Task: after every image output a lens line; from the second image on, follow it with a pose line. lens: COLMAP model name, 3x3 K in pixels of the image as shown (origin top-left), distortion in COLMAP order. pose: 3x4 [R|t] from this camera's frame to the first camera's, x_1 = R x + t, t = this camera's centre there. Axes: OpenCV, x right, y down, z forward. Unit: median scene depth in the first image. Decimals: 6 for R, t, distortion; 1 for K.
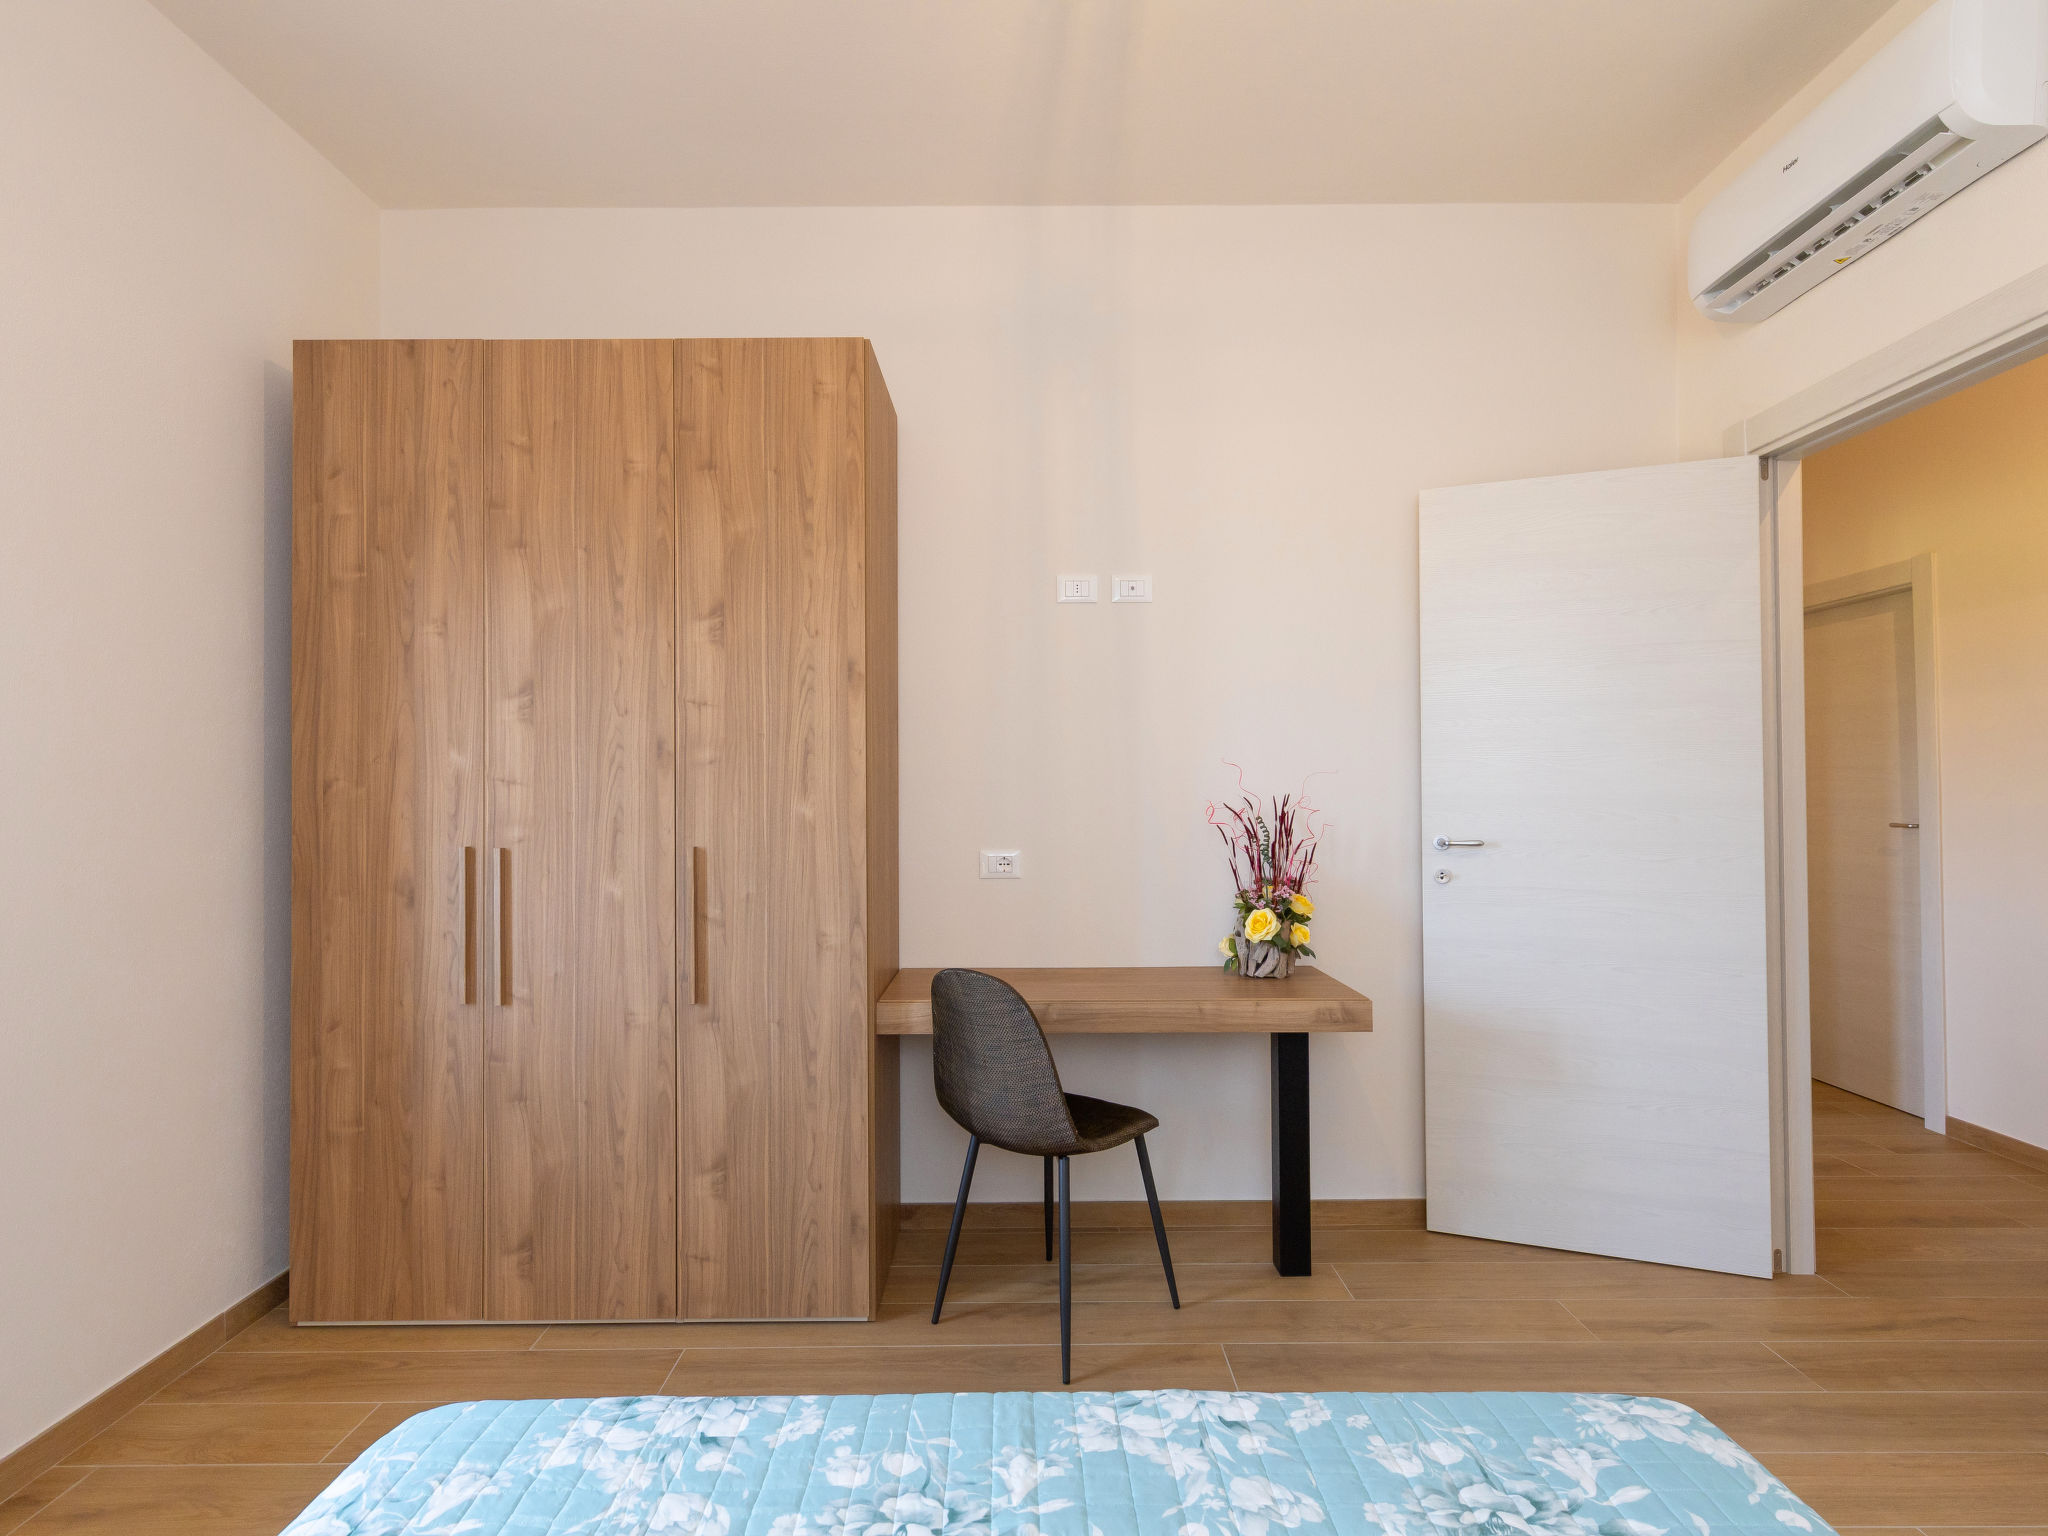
lens RADIAL K [[1068.5, 0, 1033.5], [0, 1068.5, 752.7], [0, 0, 1]] dist [0.007822, 0.001959]
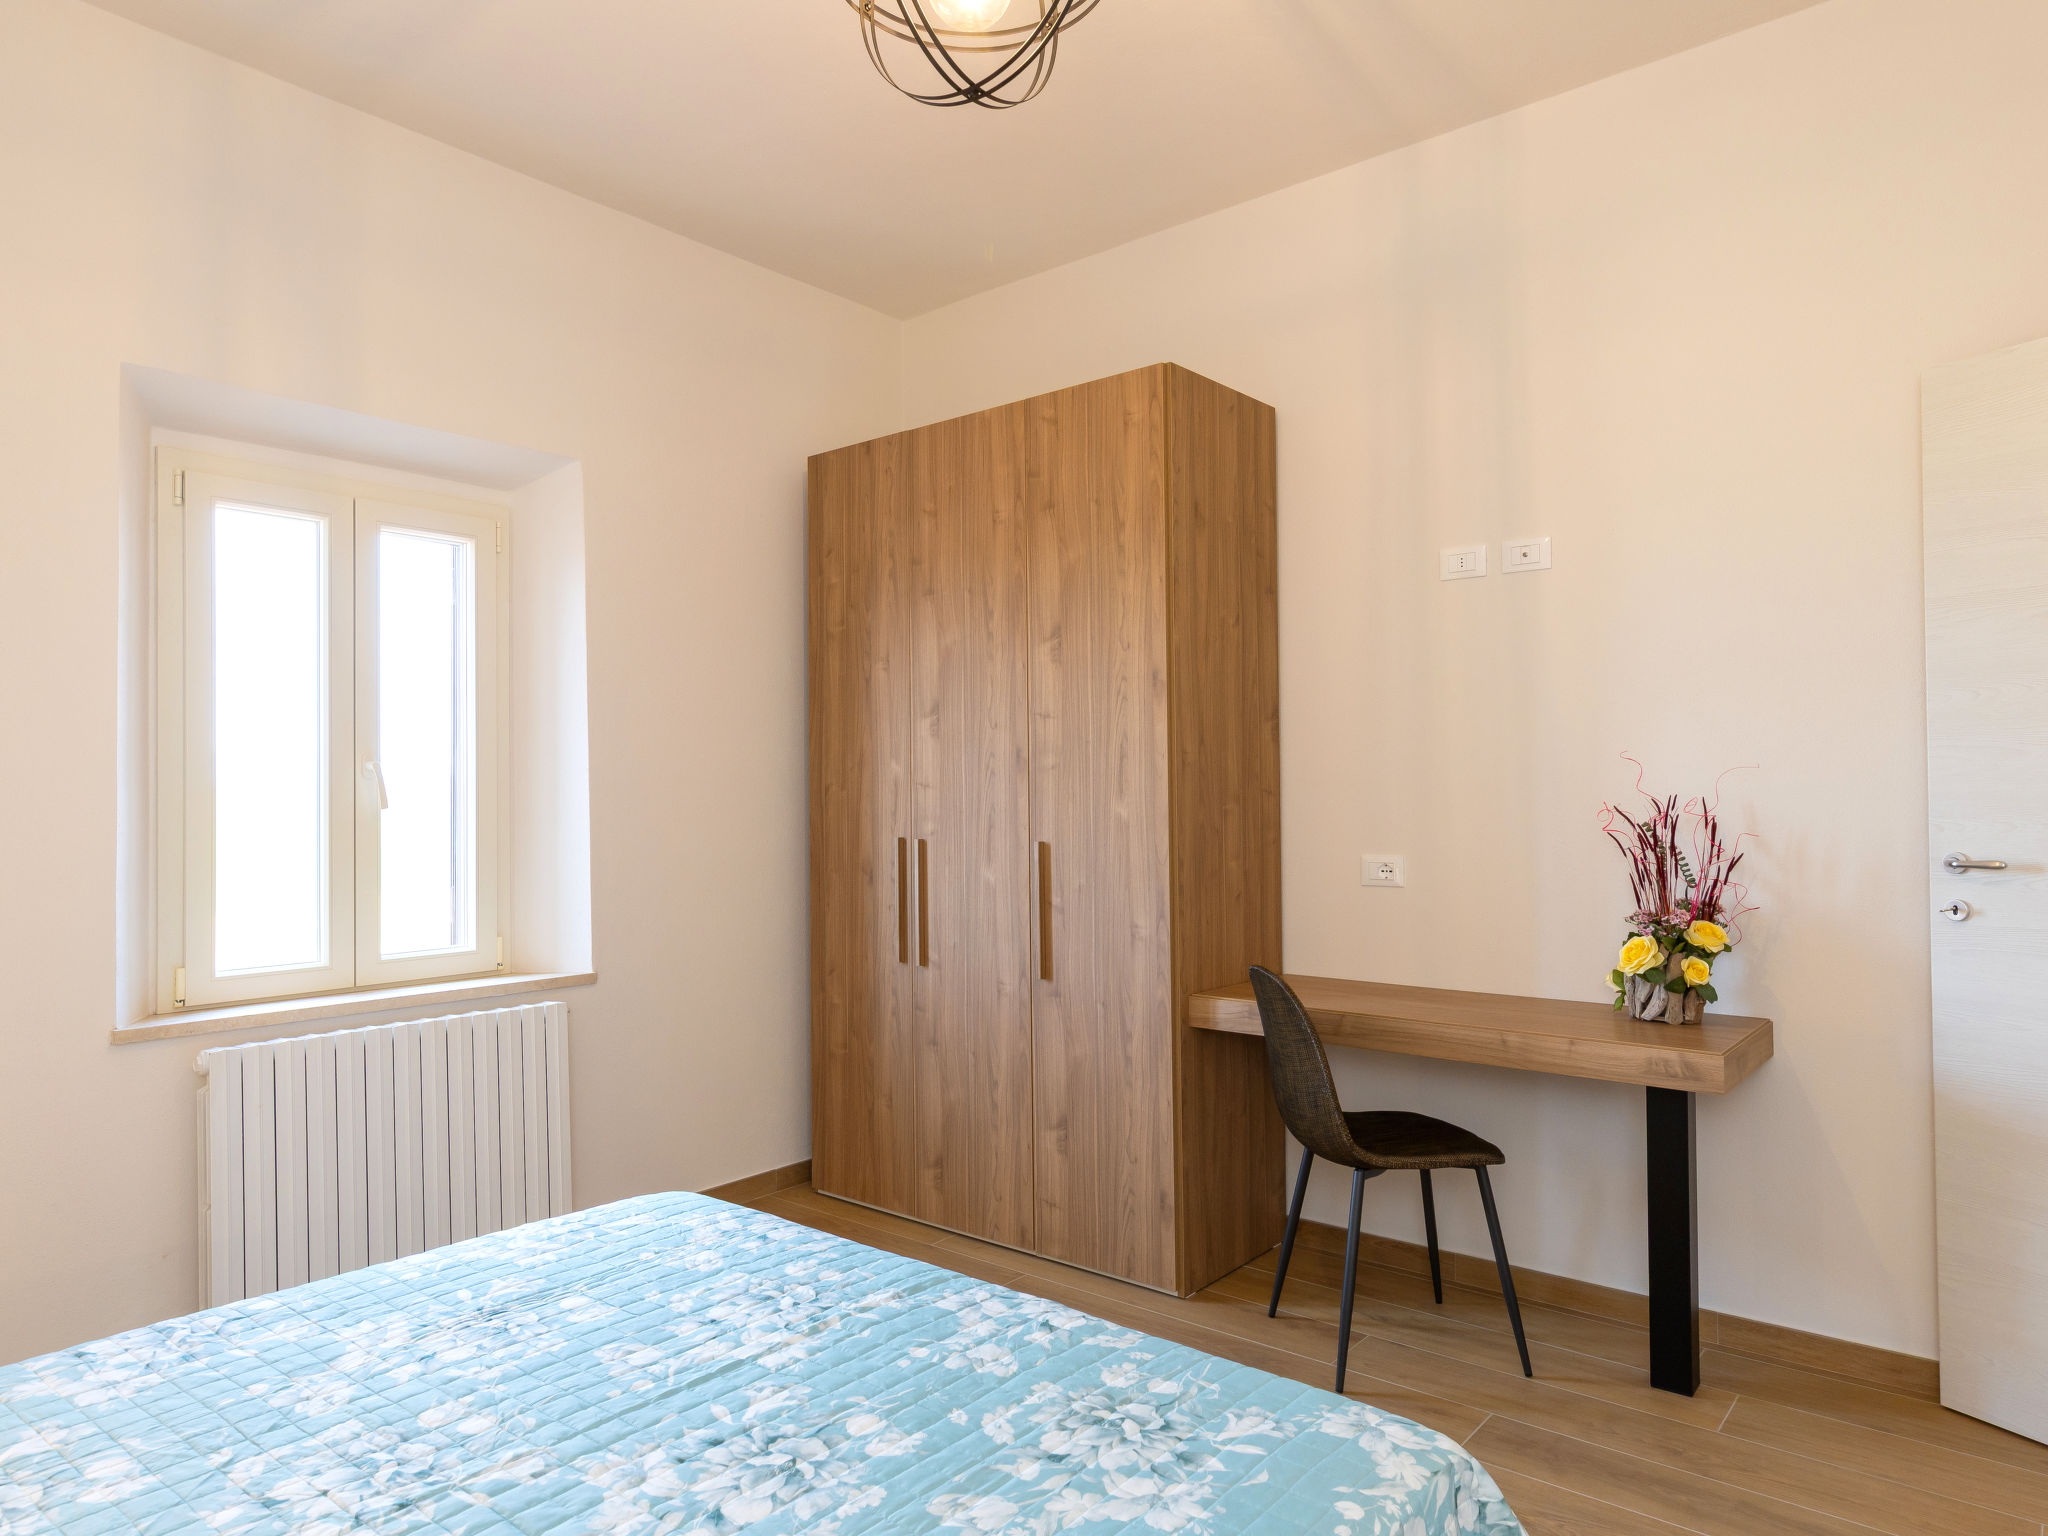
lens RADIAL K [[1276.3, 0, 1030.2], [0, 1276.3, 734.8], [0, 0, 1]] dist [0.008509, 0.002077]
pose [[0.769796, -0.030529, -0.637560, 0.537626], [0.027944, 0.999510, -0.014121, -0.007182], [0.637678, -0.006946, 0.770272, -0.054494]]
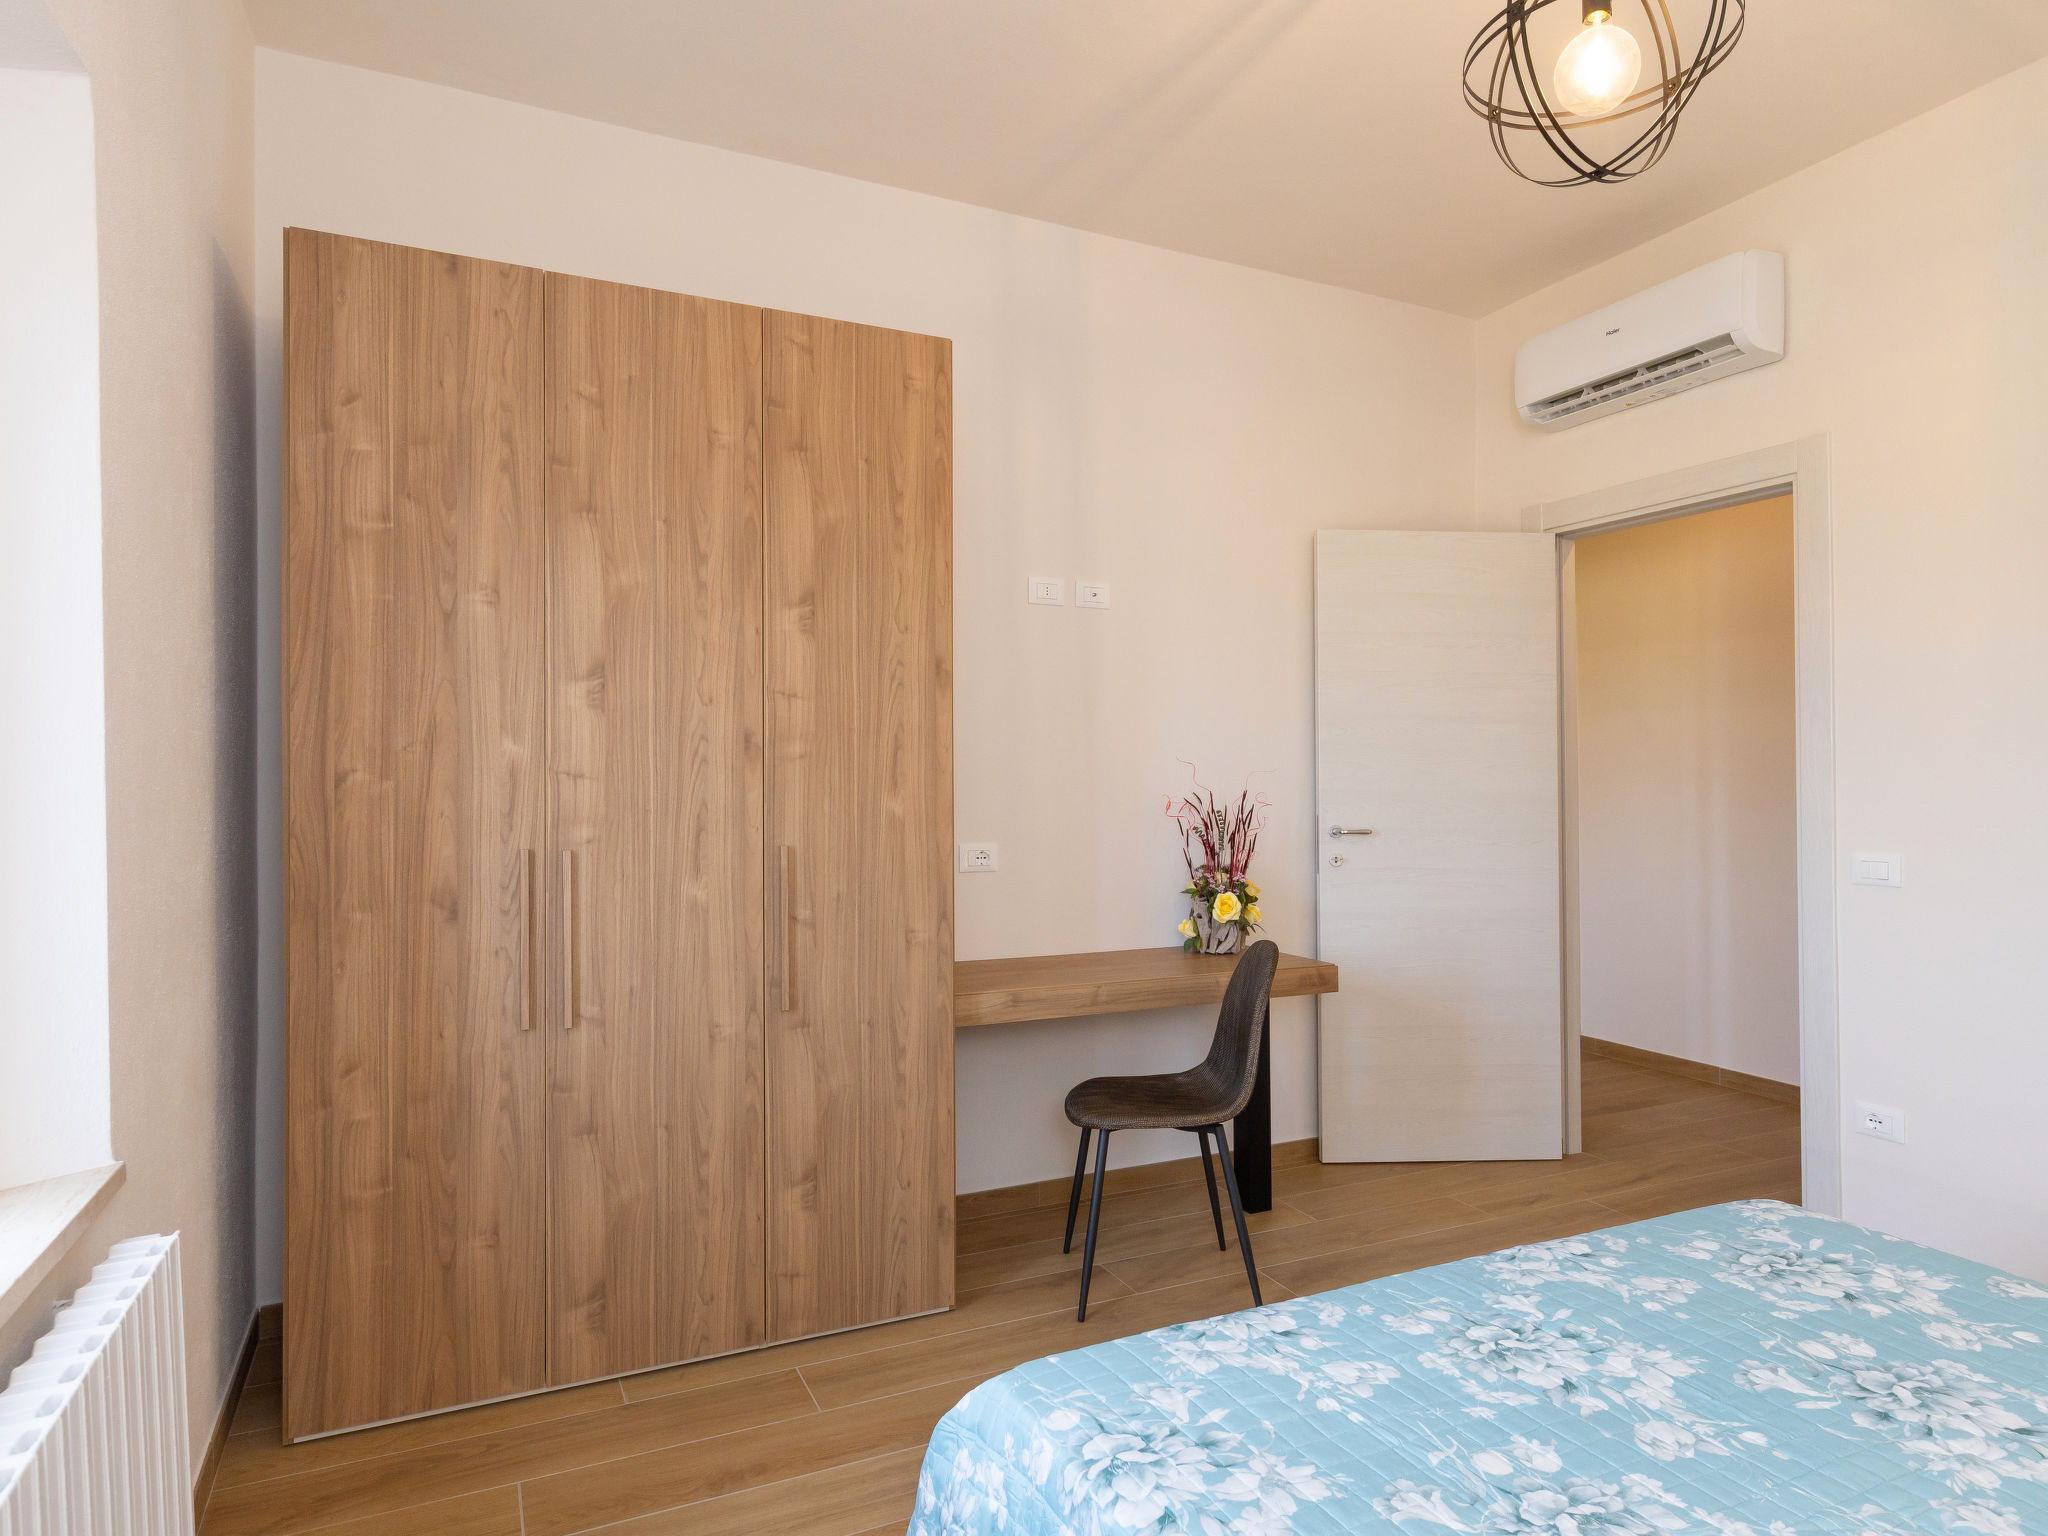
lens RADIAL K [[1176.0, 0, 1040.2], [0, 1176.0, 724.3], [0, 0, 1]] dist [0.006434, -0.000356]
pose [[0.906614, 0.027408, 0.421070, -0.547855], [-0.025812, 0.999622, -0.009490, -0.015700], [-0.421171, -0.002265, 0.906978, -0.046180]]
